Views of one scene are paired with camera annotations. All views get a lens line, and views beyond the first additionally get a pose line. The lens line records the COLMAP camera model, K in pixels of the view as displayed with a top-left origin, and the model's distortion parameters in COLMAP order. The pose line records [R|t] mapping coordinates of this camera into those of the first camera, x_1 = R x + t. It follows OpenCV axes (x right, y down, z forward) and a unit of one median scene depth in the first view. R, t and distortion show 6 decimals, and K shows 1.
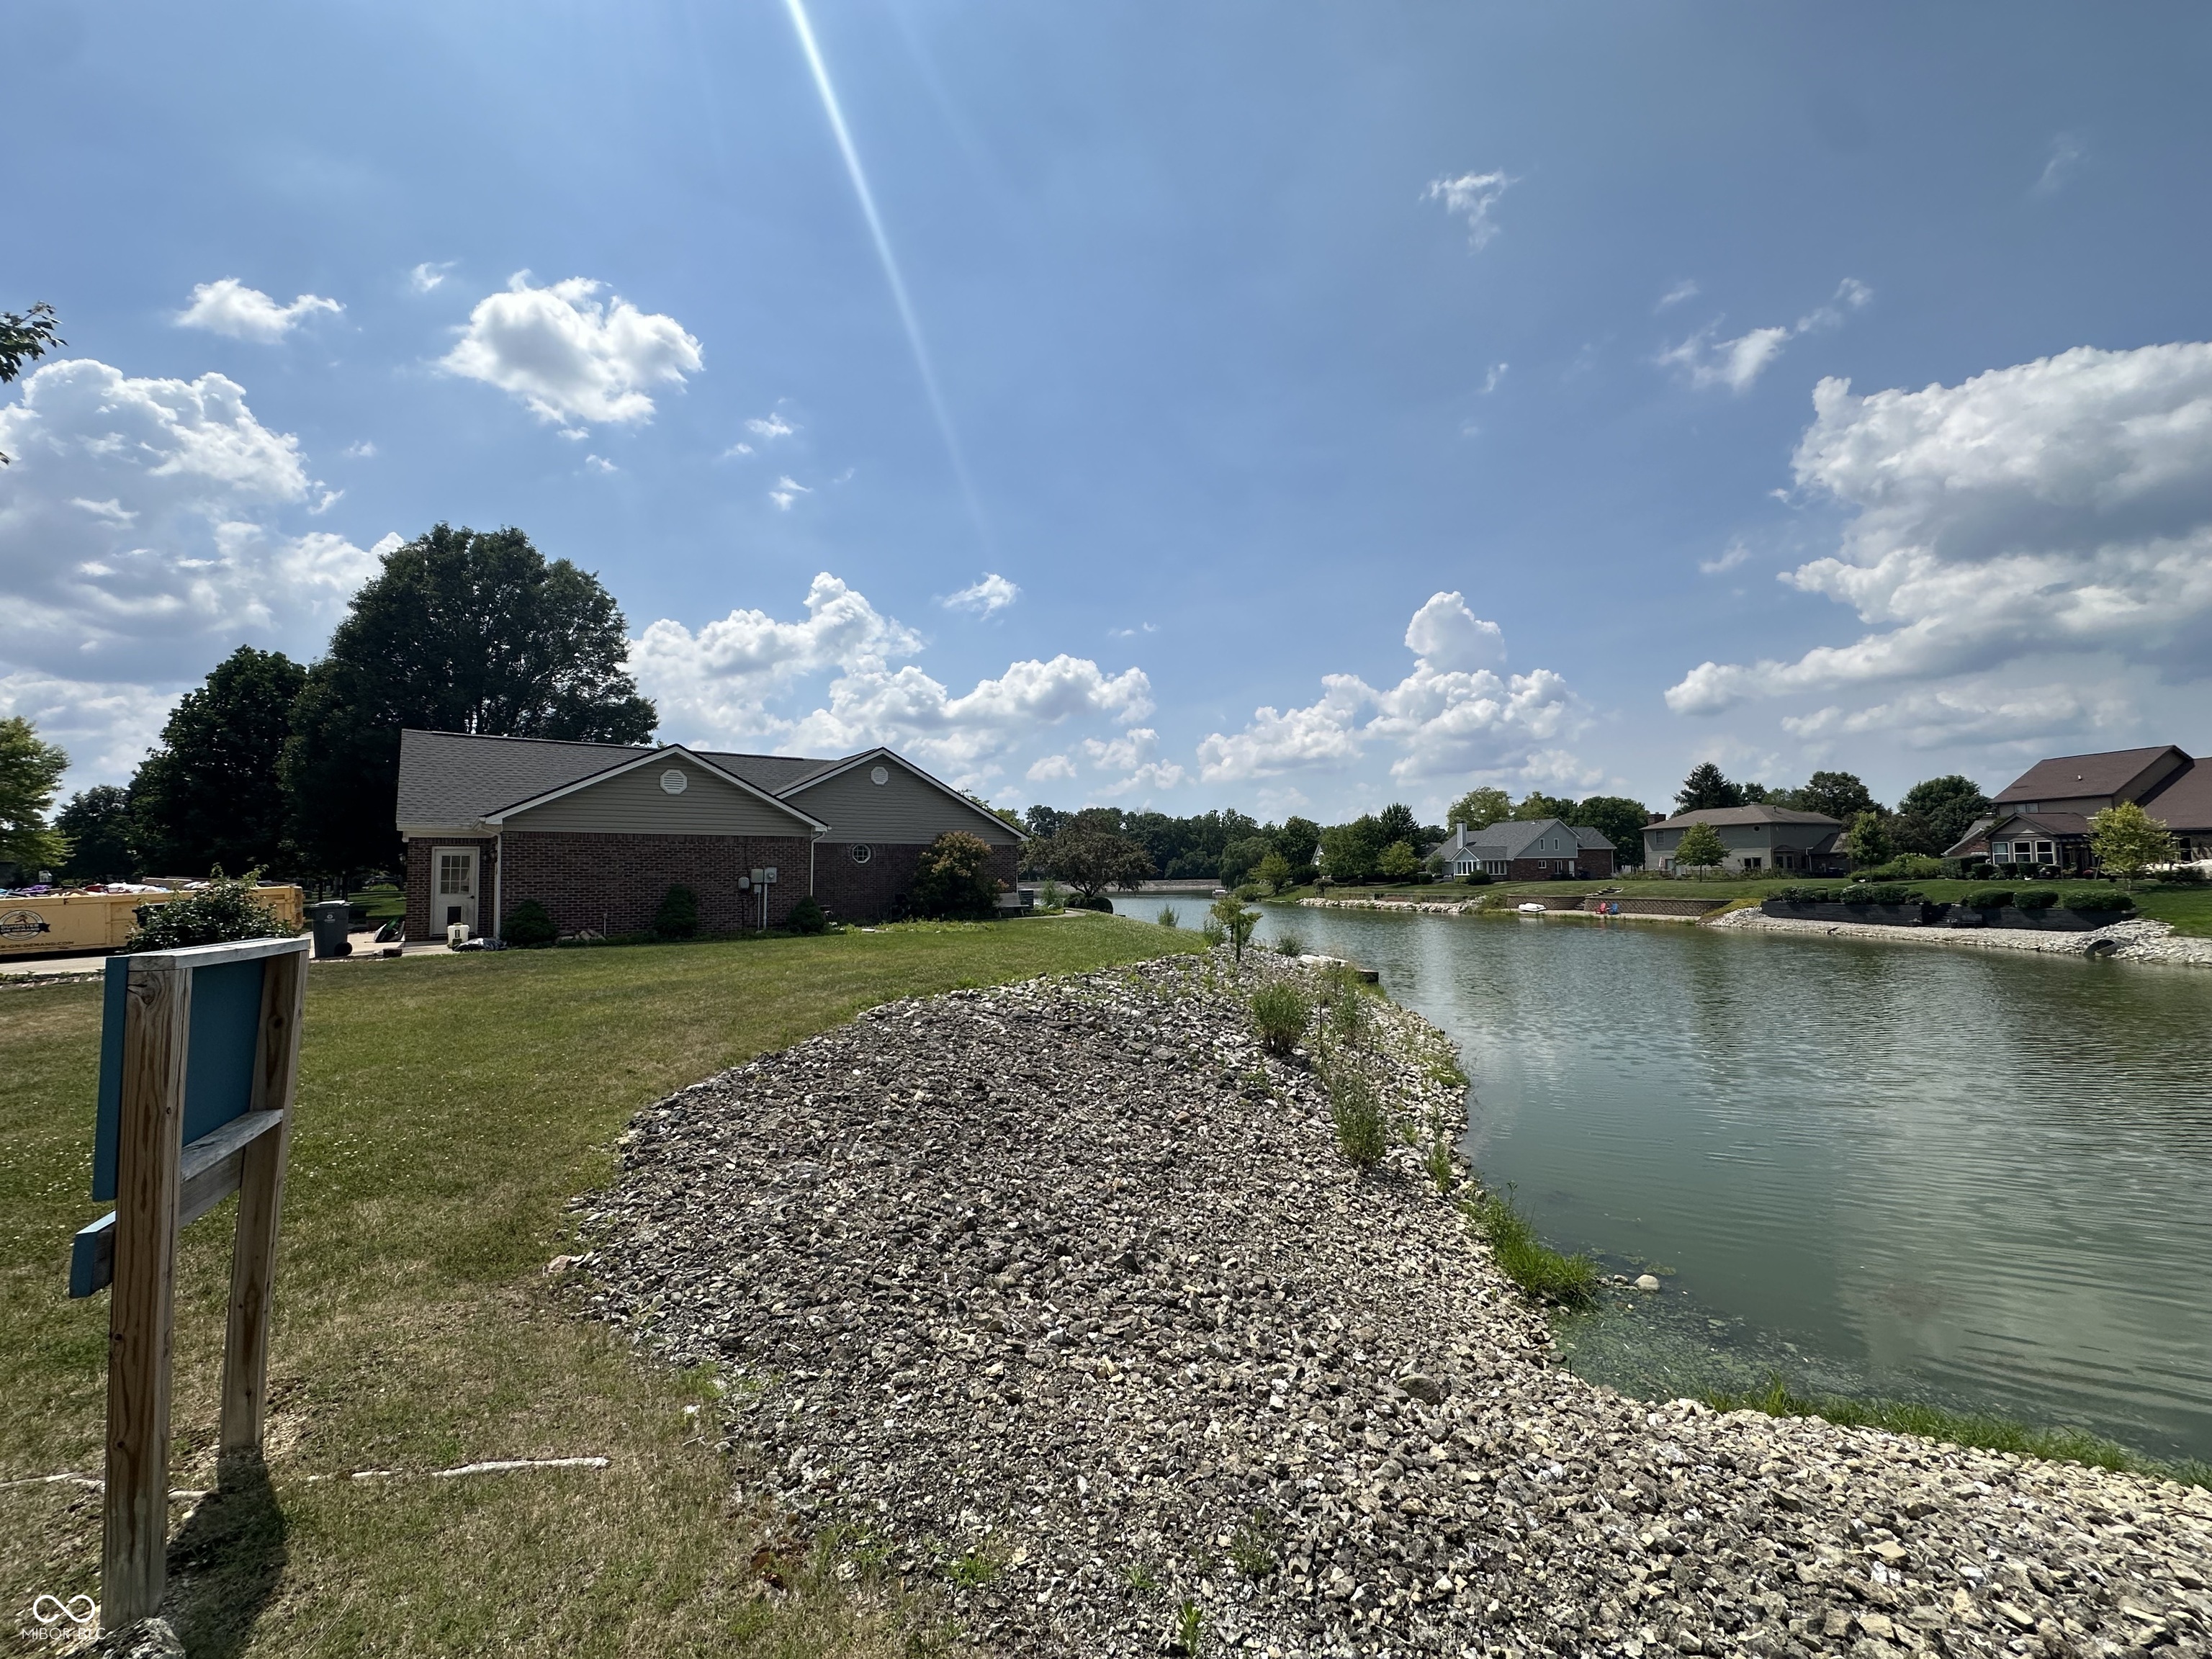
lens RADIAL K [[893.3, 0, 1087.3], [0, 893.3, 820.5], [0, 0, 1]] dist [0.002033, 0.000245]
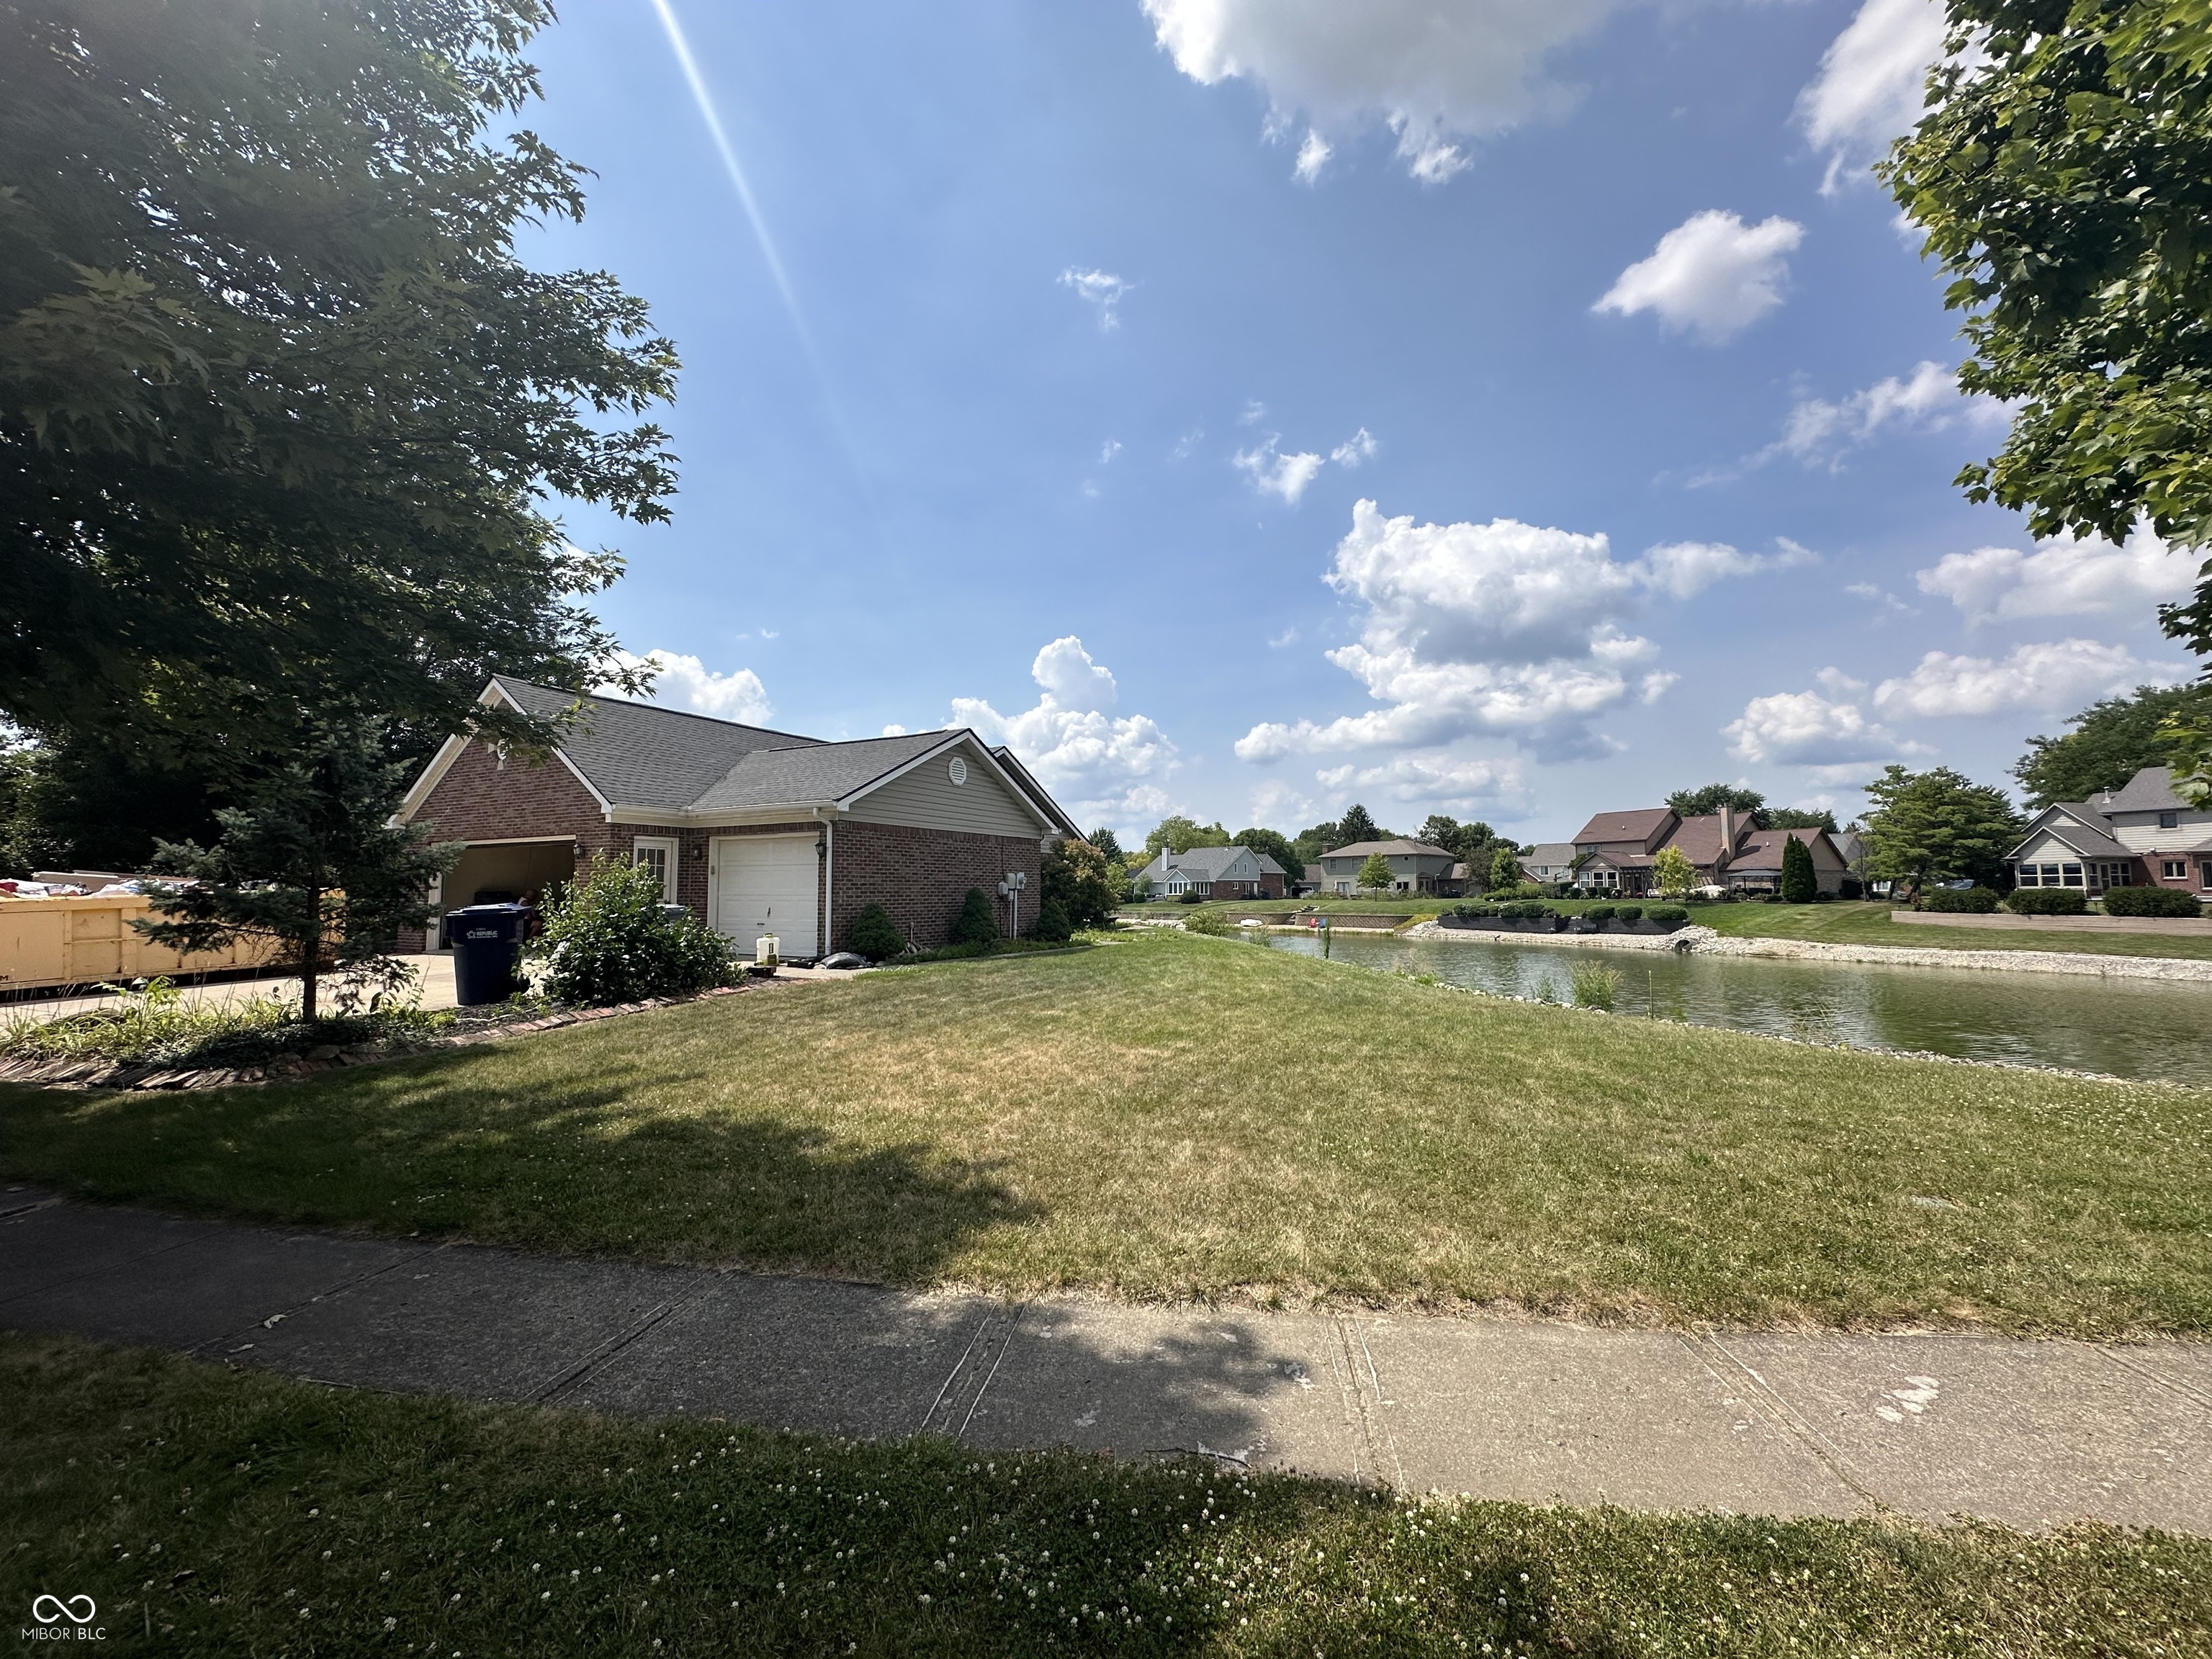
lens RADIAL K [[893.3, 0, 1096.0], [0, 893.3, 827.4], [0, 0, 1]] dist [0.002033, 0.000245]
pose [[0.910656, 0.037177, 0.411489, -0.128835], [-0.030819, 0.999281, -0.022078, 0.005059], [-0.412014, 0.007424, 0.911147, 0.030139]]
